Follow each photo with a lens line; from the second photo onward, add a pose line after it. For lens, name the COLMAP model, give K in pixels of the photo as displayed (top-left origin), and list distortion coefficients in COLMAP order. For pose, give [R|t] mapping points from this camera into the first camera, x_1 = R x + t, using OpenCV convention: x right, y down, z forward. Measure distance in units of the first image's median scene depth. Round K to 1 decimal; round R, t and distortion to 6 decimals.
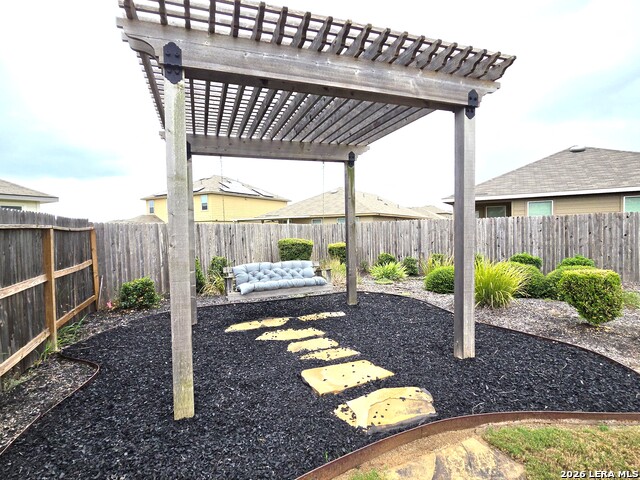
lens RADIAL K [[334.7, 0, 318.7], [0, 334.7, 238.4], [0, 0, 1]] dist [-0.000622, 0.001276]
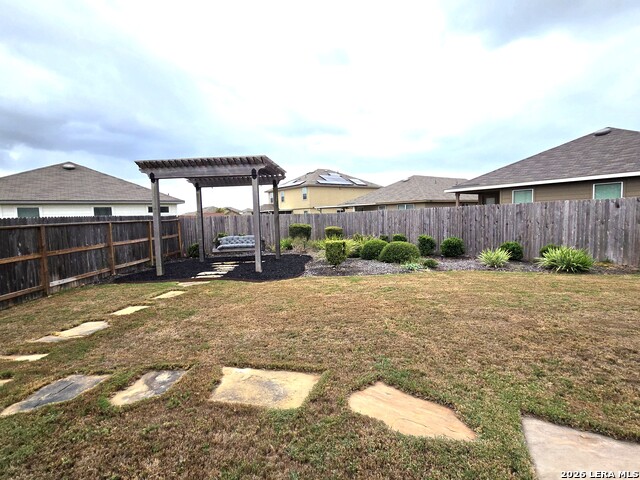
lens RADIAL K [[334.7, 0, 316.7], [0, 334.7, 244.8], [0, 0, 1]] dist [-0.000622, 0.001276]
pose [[0.914428, 0.028242, -0.403763, 0.608074], [-0.000284, 0.997607, 0.069138, -0.009180], [0.404749, -0.063107, 0.912248, -0.367098]]
